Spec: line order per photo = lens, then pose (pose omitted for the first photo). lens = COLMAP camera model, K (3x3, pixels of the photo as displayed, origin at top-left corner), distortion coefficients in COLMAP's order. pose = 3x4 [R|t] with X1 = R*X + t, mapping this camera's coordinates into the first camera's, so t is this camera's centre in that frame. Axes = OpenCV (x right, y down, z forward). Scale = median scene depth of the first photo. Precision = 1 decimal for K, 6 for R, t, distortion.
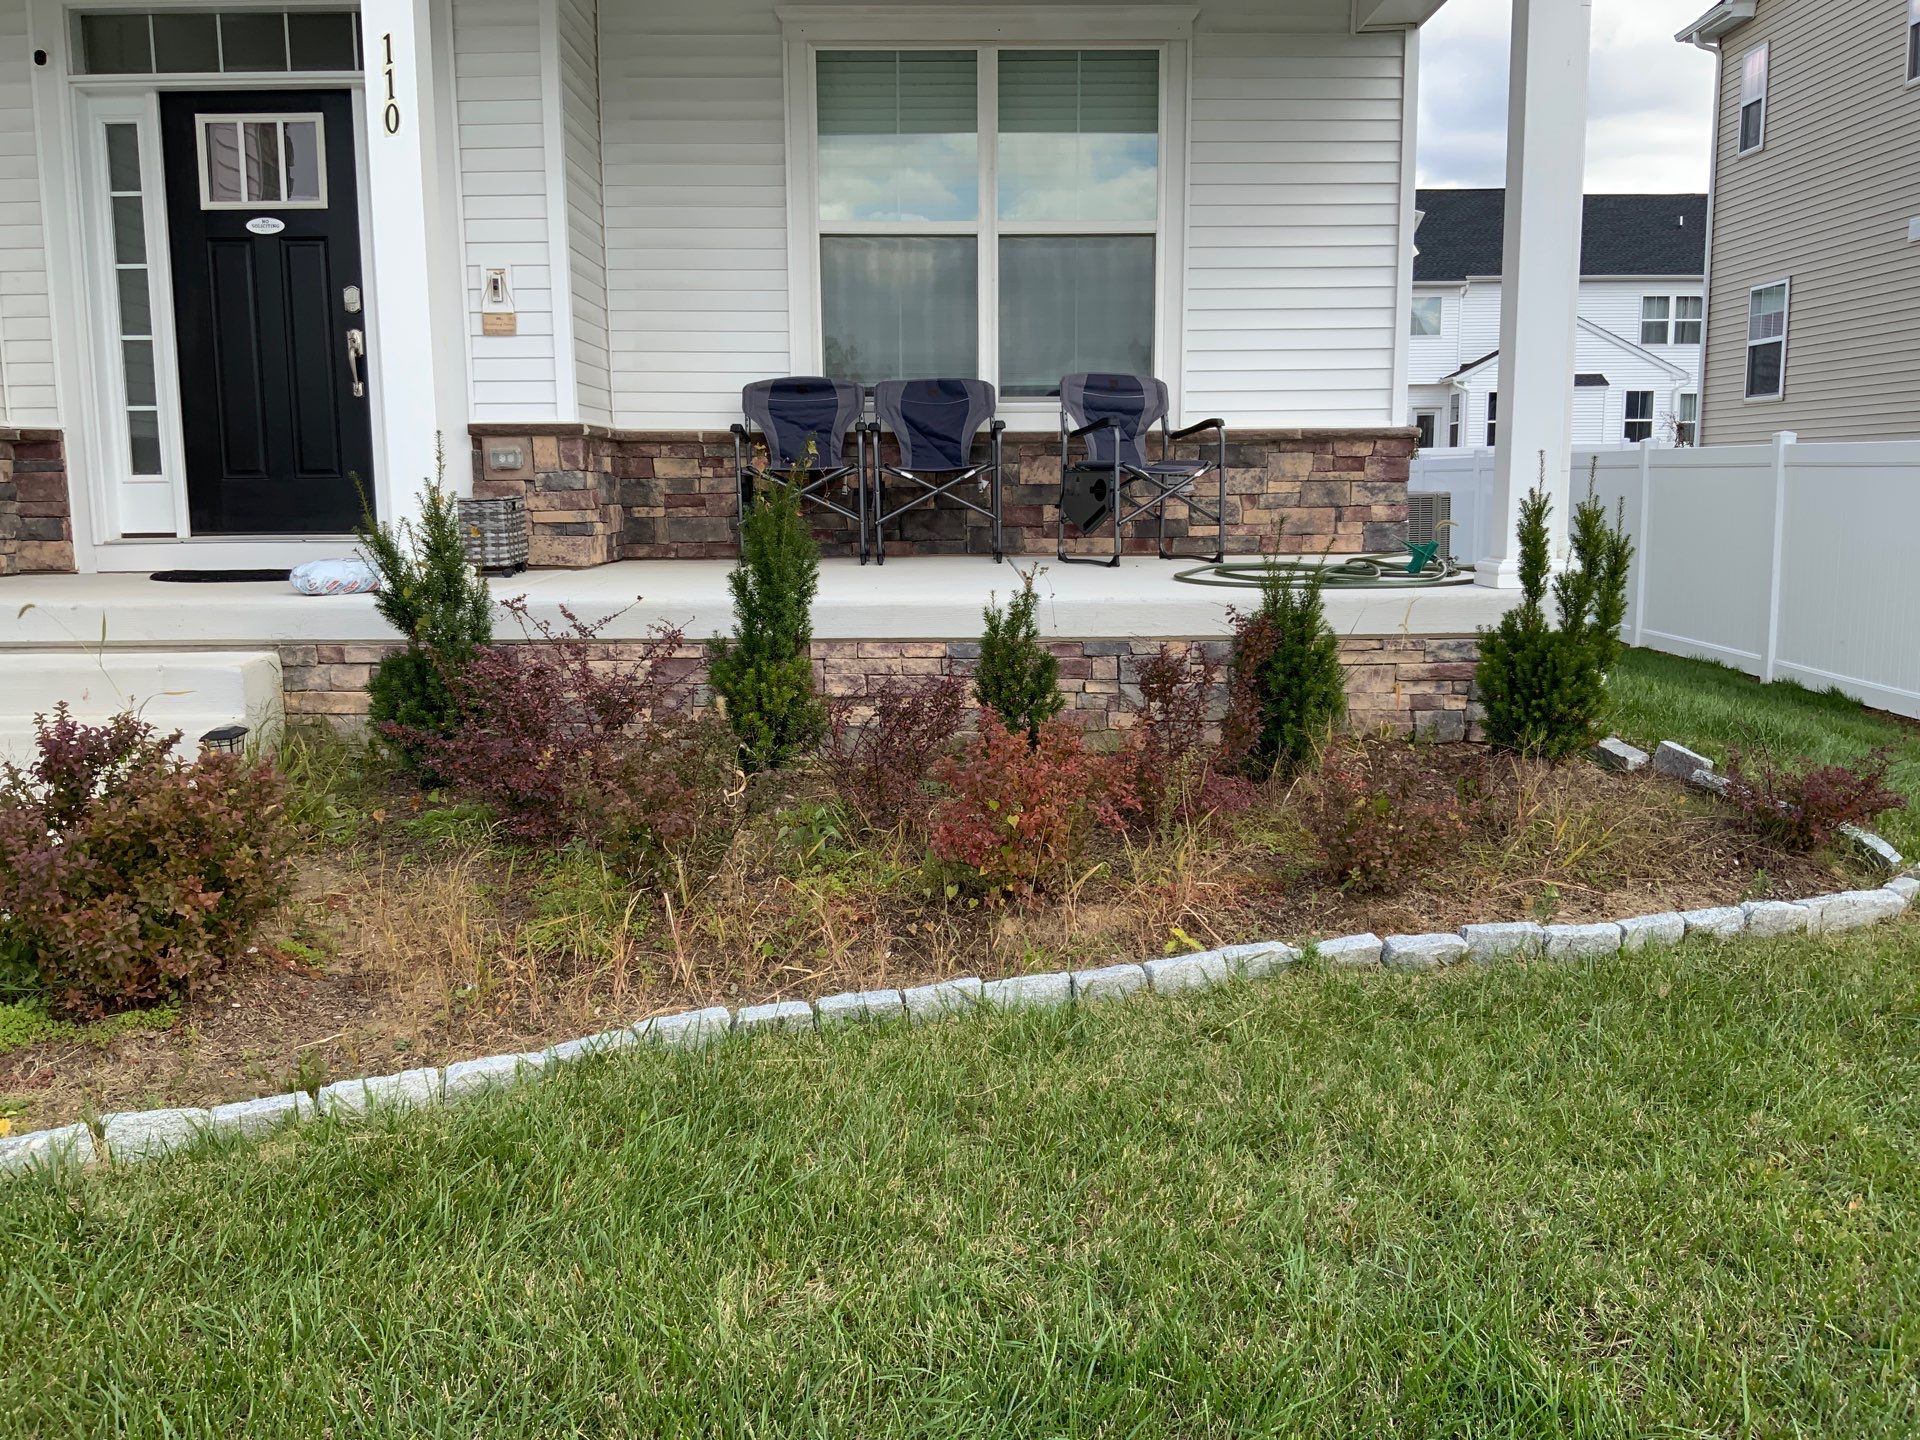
lens RADIAL K [[1593.8, 0, 956.3], [0, 1593.8, 733.3], [0, 0, 1]] dist [0.086901, -0.170517]
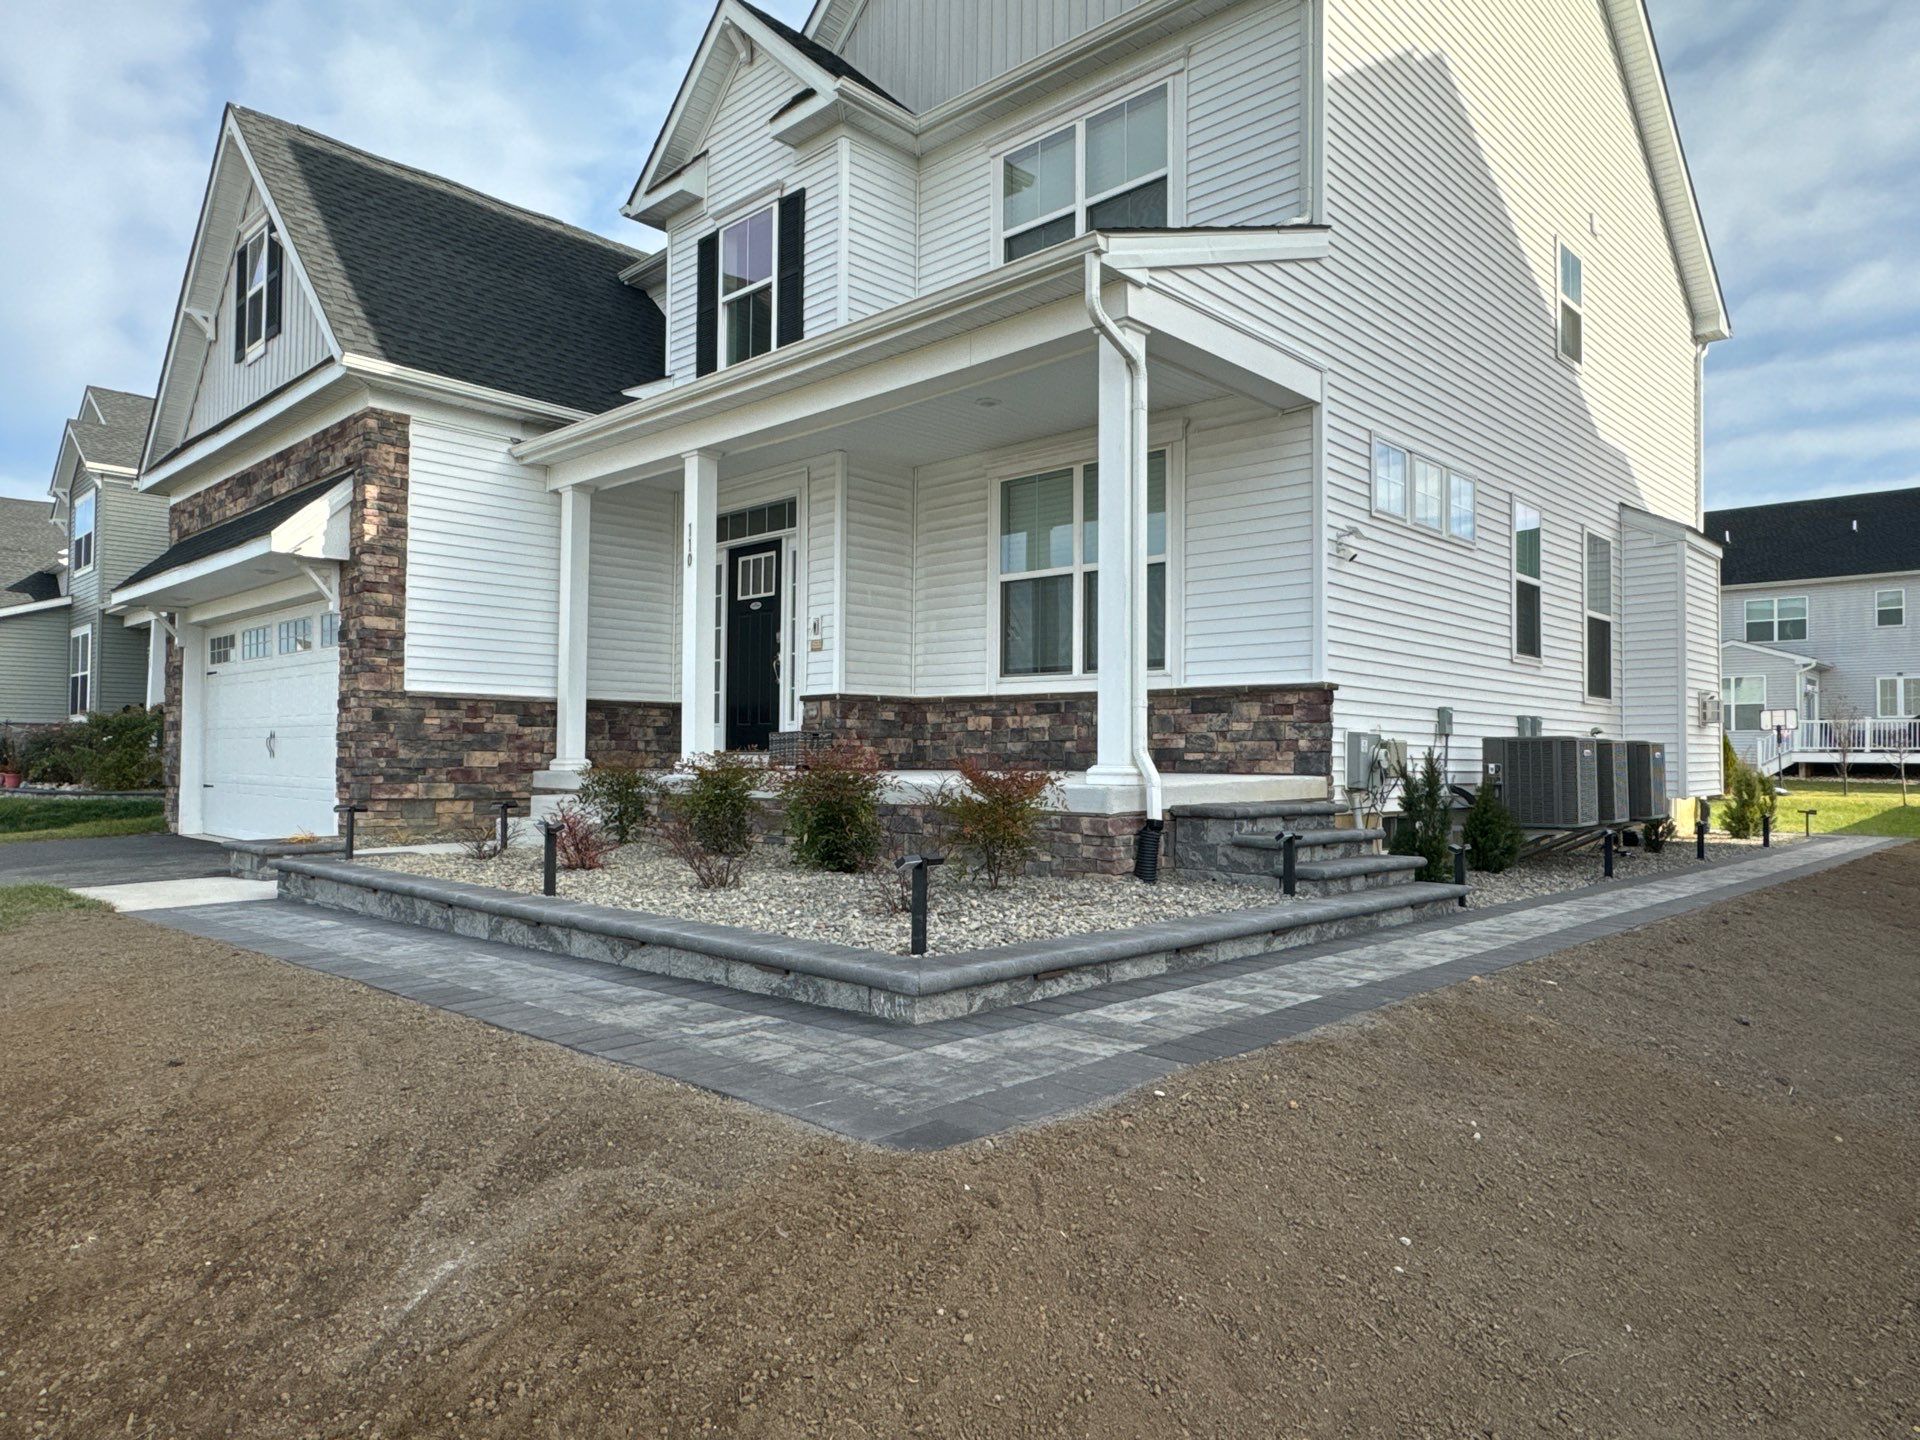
lens RADIAL K [[1220.9, 0, 952.5], [0, 1220.9, 731.5], [0, 0, 1]] dist [-0.003773, 0.004808]
pose [[0.714312, -0.003745, -0.699817, 0.868372], [-0.116806, 0.985320, -0.124499, 0.014982], [0.690011, 0.170674, 0.703389, 0.084381]]
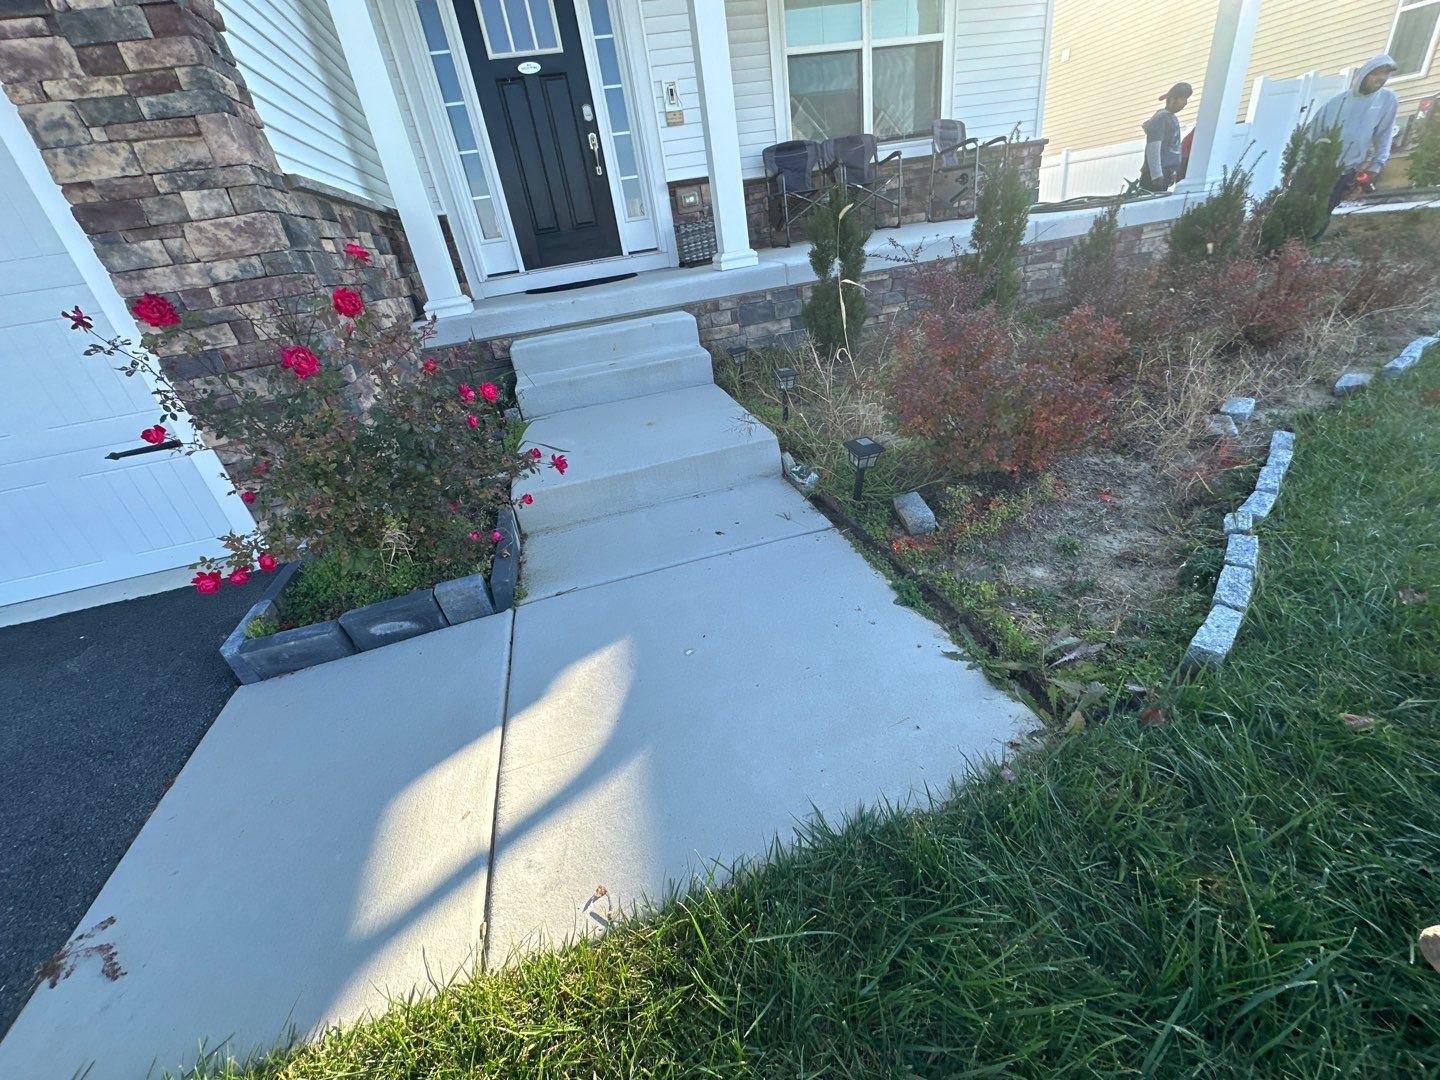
lens RADIAL K [[582.8, 0, 717.0], [0, 582.8, 540.0], [0, 0, 1]] dist [0.011949, -0.013059]
pose [[0.959283, -0.228498, 0.166028, -0.455116], [0.166665, 0.932503, 0.320406, -0.010199], [-0.228034, -0.279689, 0.932617, 0.229210]]
